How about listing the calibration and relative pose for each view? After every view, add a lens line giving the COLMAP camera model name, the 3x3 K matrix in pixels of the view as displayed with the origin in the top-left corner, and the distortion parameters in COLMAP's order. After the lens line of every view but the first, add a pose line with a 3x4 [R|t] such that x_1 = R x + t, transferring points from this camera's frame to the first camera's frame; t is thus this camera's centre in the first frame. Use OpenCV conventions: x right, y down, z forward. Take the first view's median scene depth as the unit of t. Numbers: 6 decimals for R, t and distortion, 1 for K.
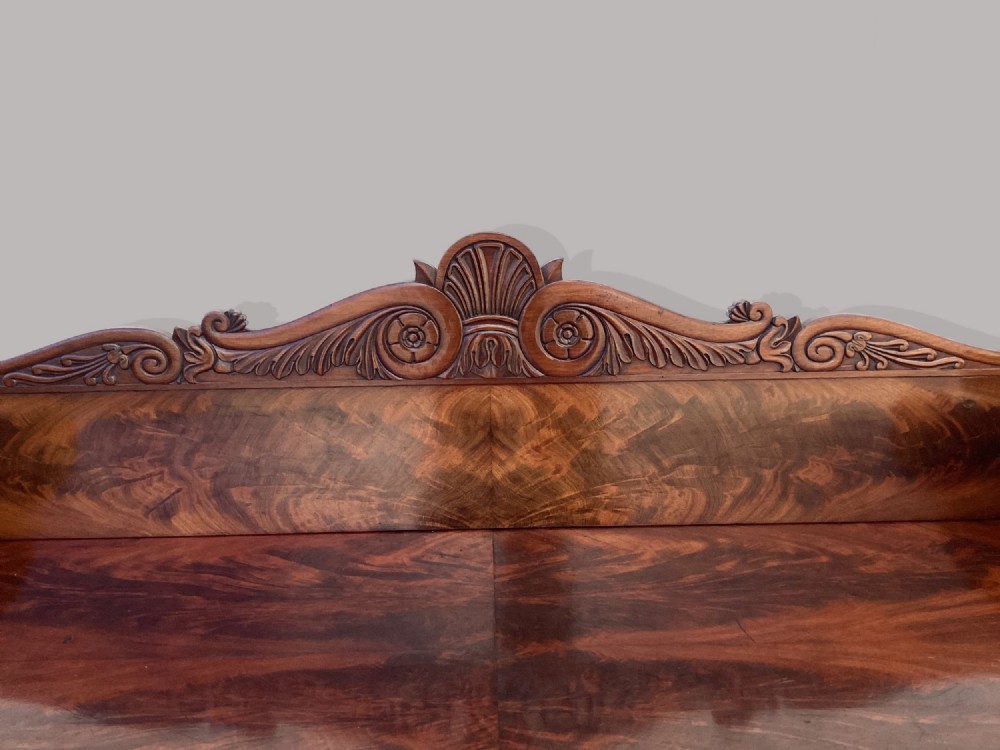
lens RADIAL K [[932.1, 0, 502.8], [0, 932.1, 365.2], [0, 0, 1]] dist [0.060424, 0.000000]
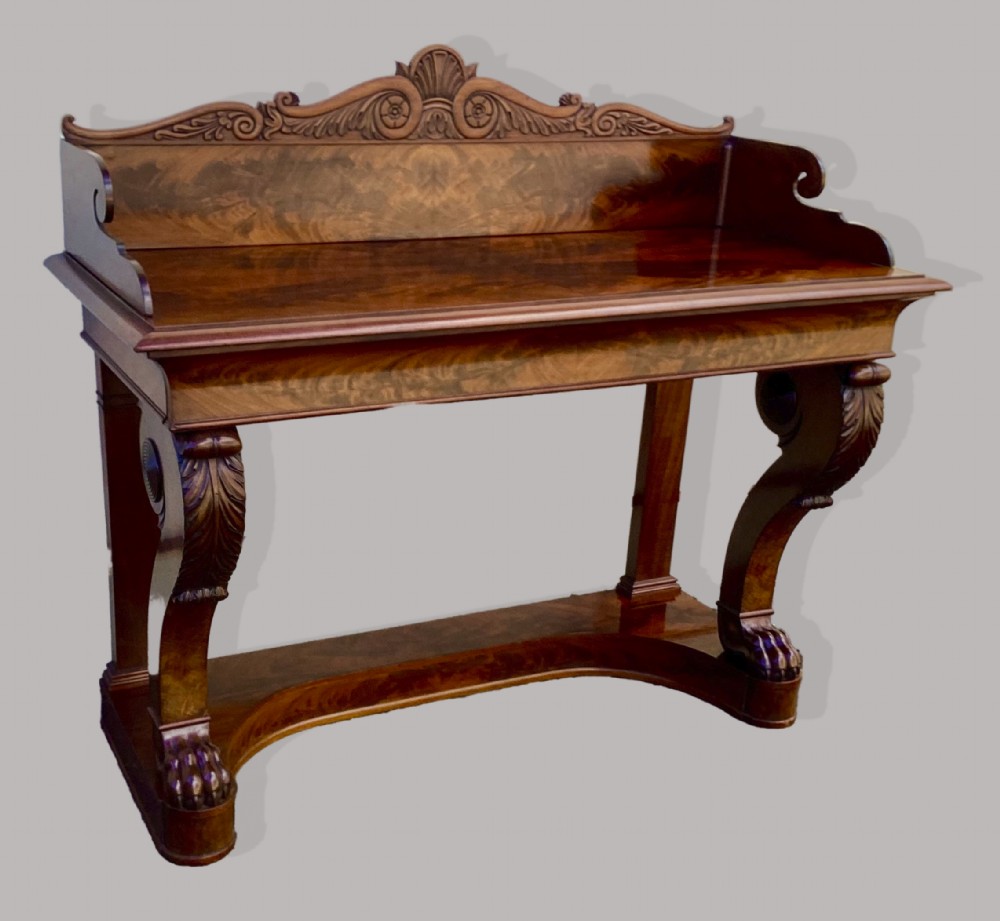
lens RADIAL K [[1348.8, 0, 403.1], [0, 1348.8, 508.5], [0, 0, 1]] dist [0.080475, 0.000000]
pose [[0.910130, -0.101252, 0.401759, -1.080407], [0.048905, 0.989154, 0.138501, 0.319472], [-0.411425, -0.106405, 0.905211, -1.195046]]
